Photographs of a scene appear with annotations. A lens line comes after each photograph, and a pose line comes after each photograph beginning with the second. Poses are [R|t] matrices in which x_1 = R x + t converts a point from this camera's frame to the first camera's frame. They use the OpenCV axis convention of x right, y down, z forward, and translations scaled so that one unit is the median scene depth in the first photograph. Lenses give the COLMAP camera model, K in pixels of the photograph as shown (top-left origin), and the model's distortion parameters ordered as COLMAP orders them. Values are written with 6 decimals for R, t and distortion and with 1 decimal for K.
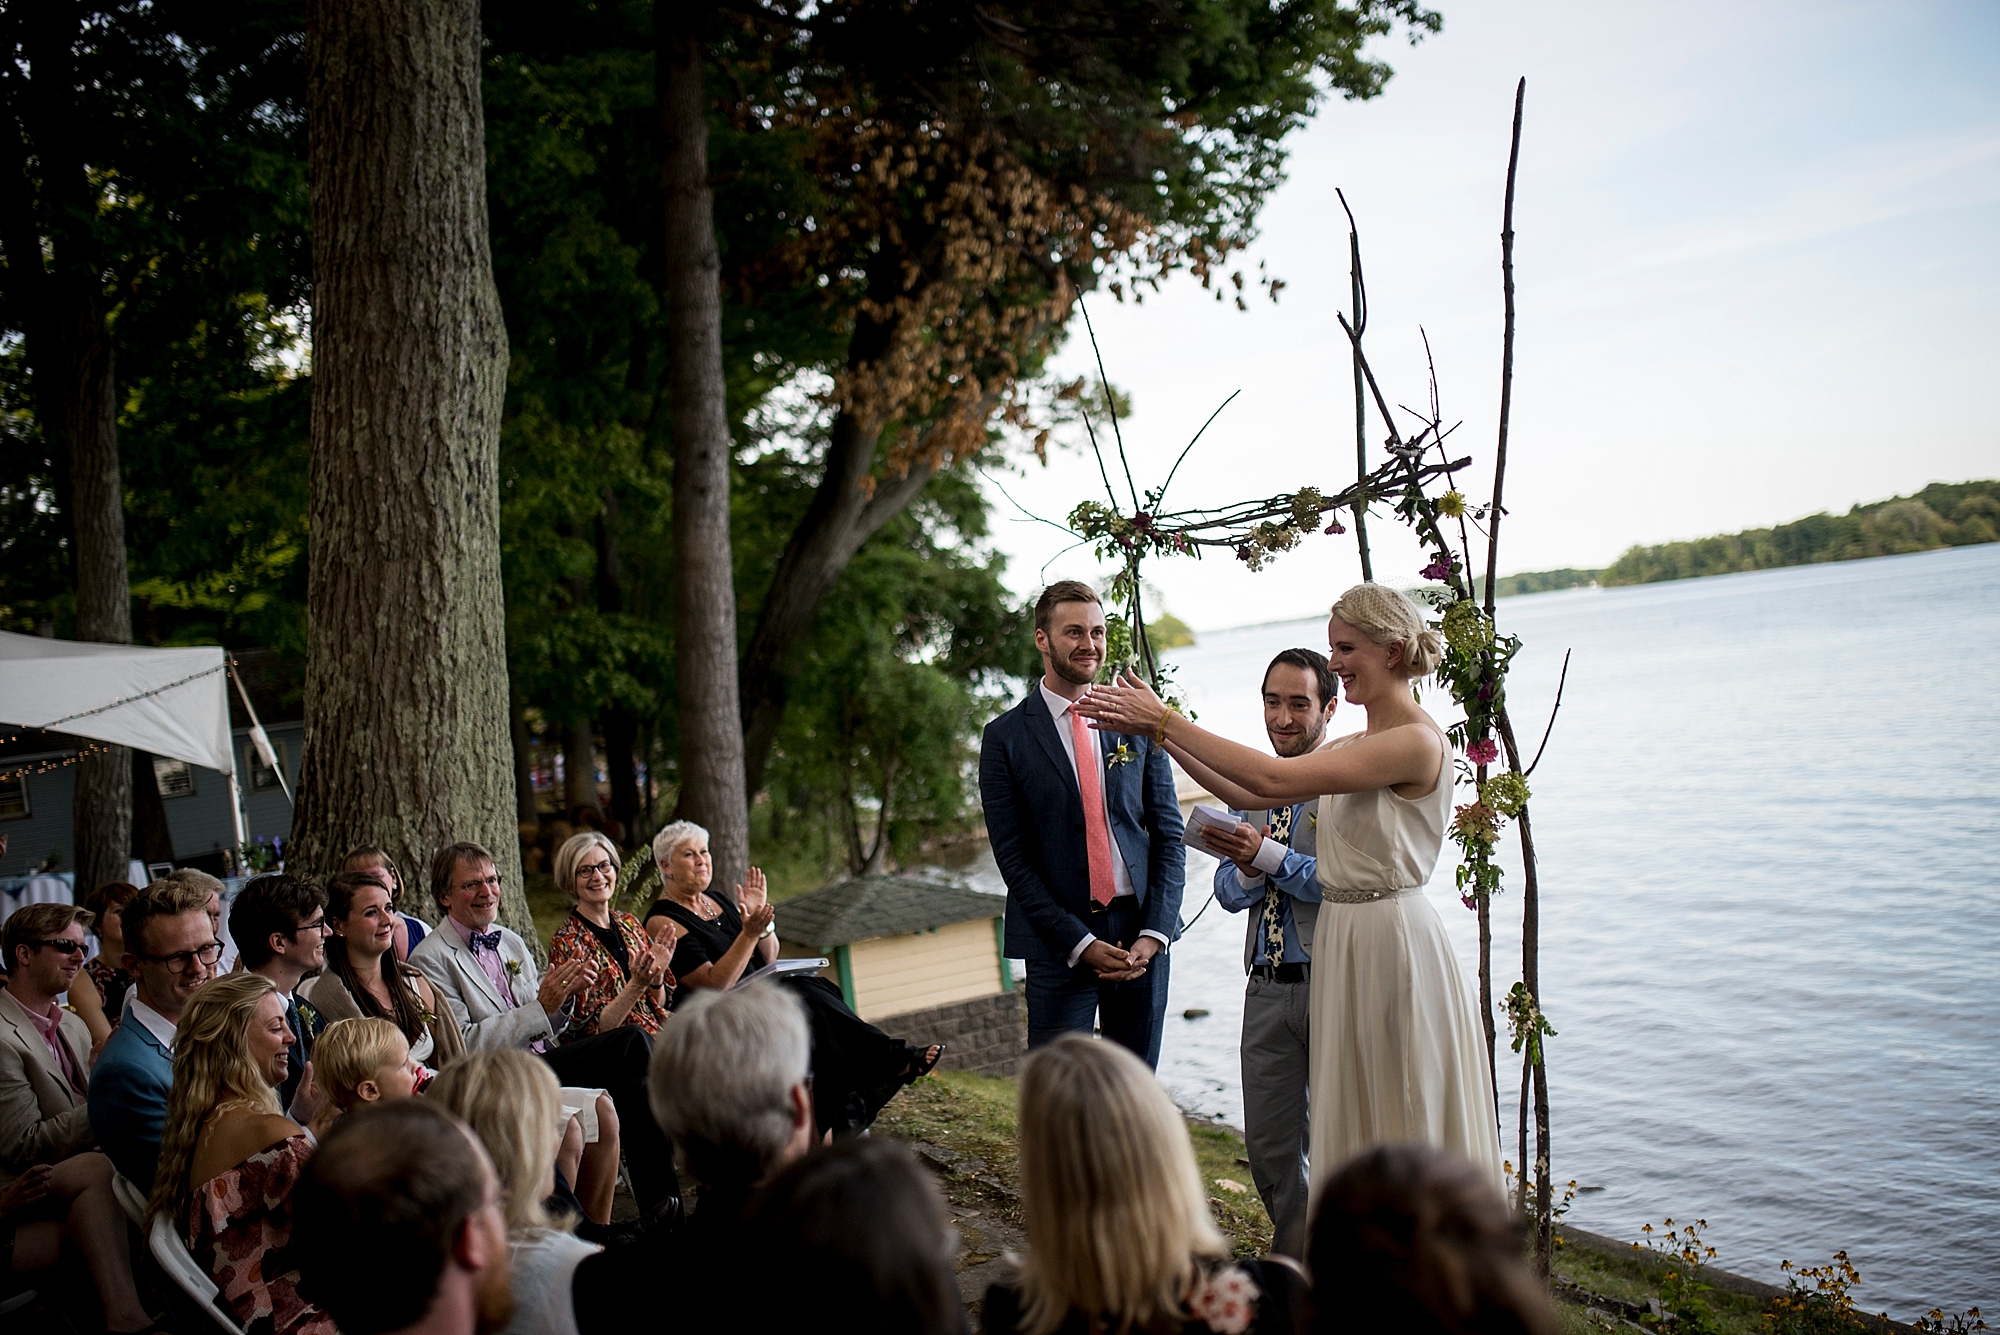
lens RADIAL K [[1912.6, 0, 1000.0], [0, 1912.6, 667.5], [0, 0, 1]] dist [-0.066446, 0.102767]
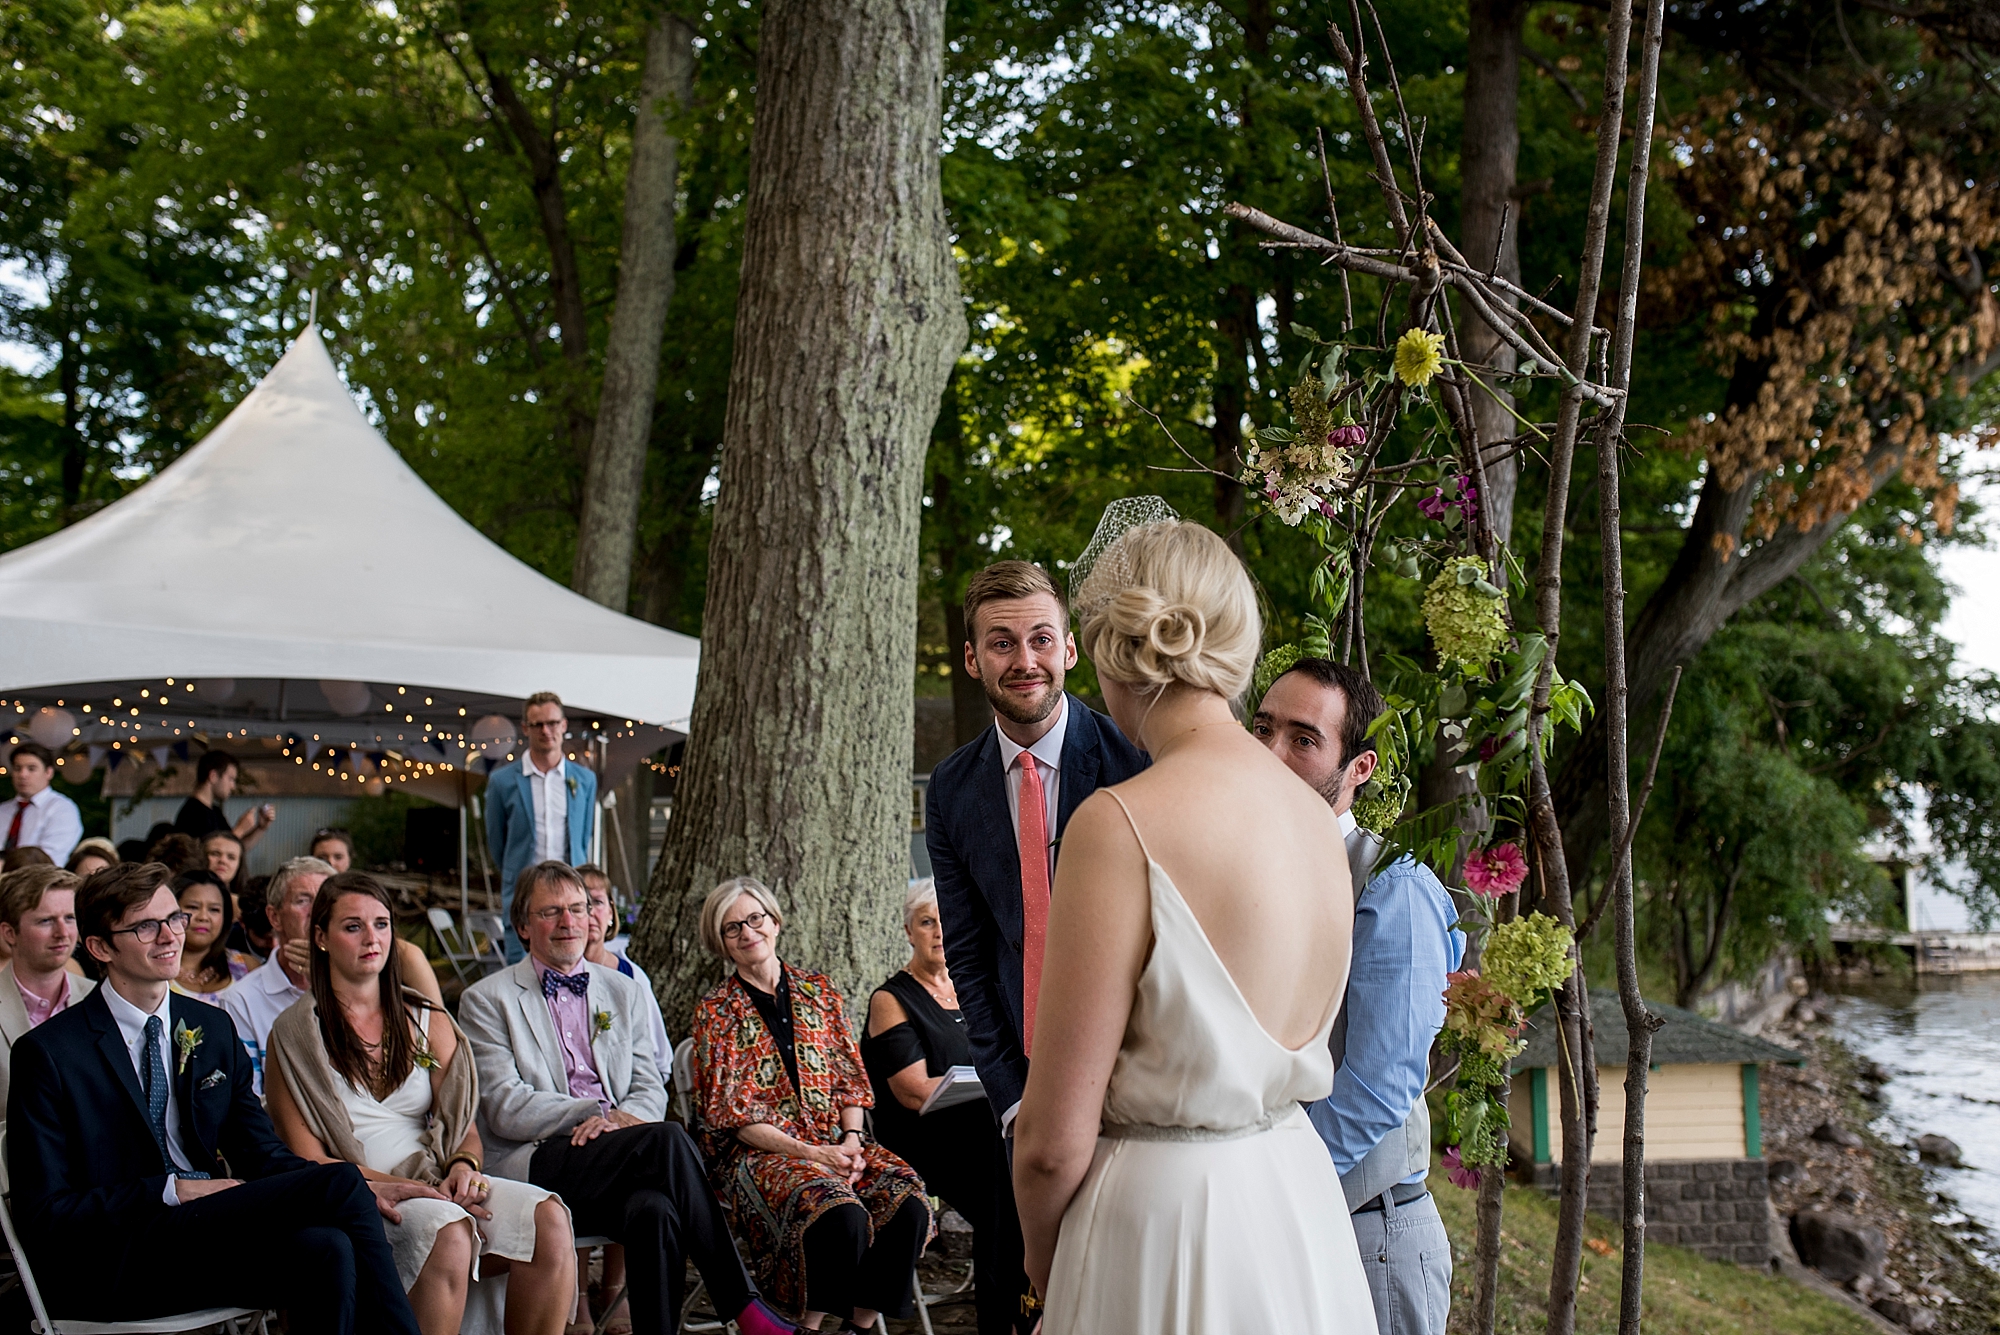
lens RADIAL K [[1912.6, 0, 1000.0], [0, 1912.6, 667.5], [0, 0, 1]] dist [-0.066446, 0.102767]
pose [[0.872337, 0.062545, -0.484888, 0.205301], [-0.081213, 0.996542, -0.017563, 0.006247], [0.482112, 0.054700, 0.874400, 0.277388]]
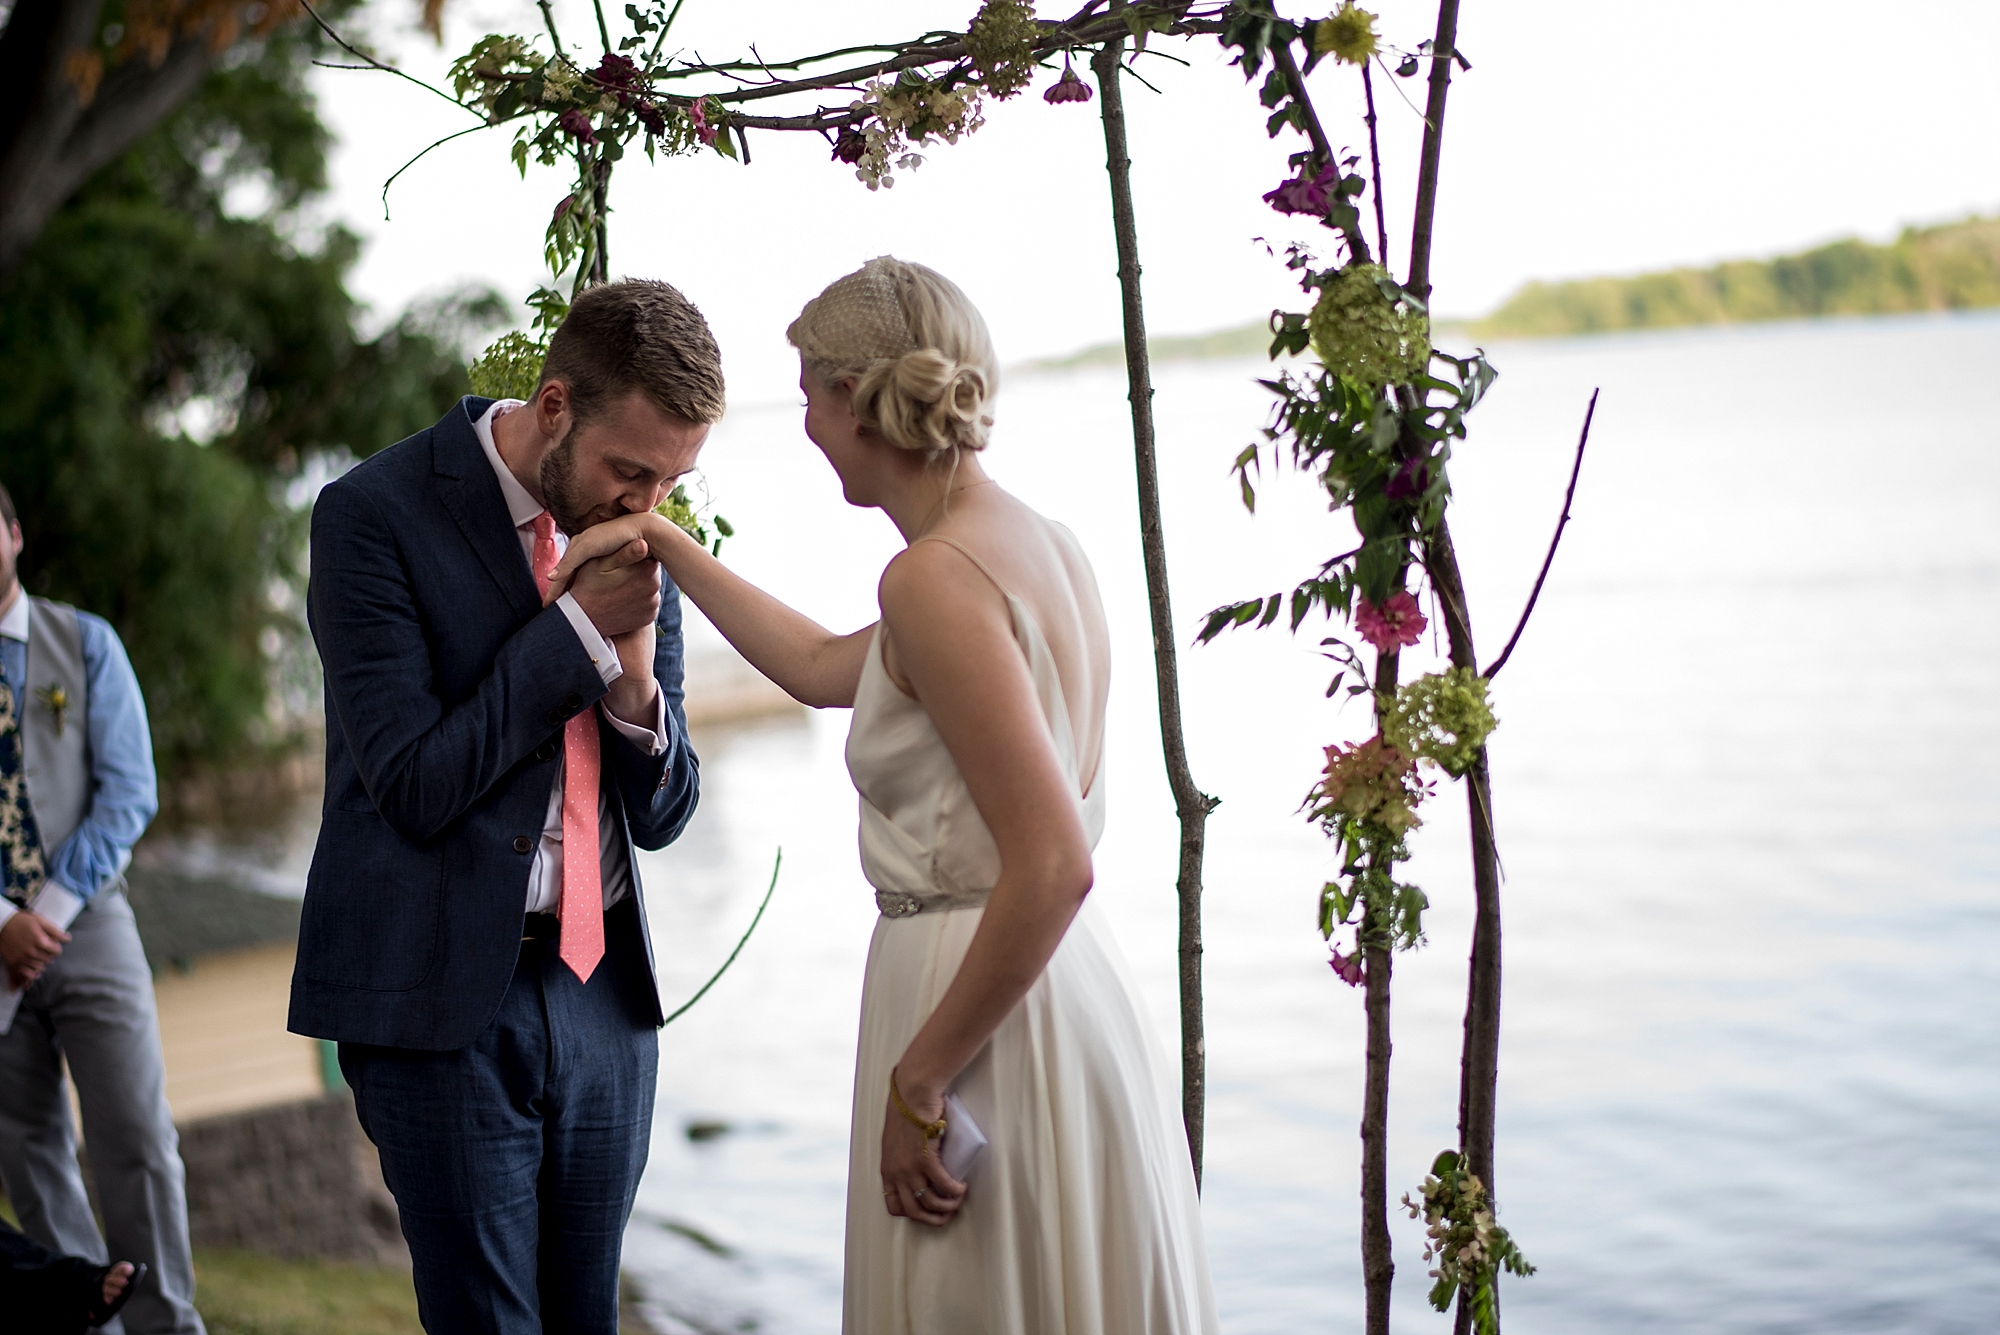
lens RADIAL K [[3555.7, 0, 1000.0], [0, 3555.7, 667.5], [0, 0, 1]] dist [-0.144583, -0.116661]
pose [[0.983036, 0.024605, 0.181755, 0.011592], [-0.034957, 0.997930, 0.053974, 0.007963], [-0.180051, -0.059412, 0.981861, 0.125248]]
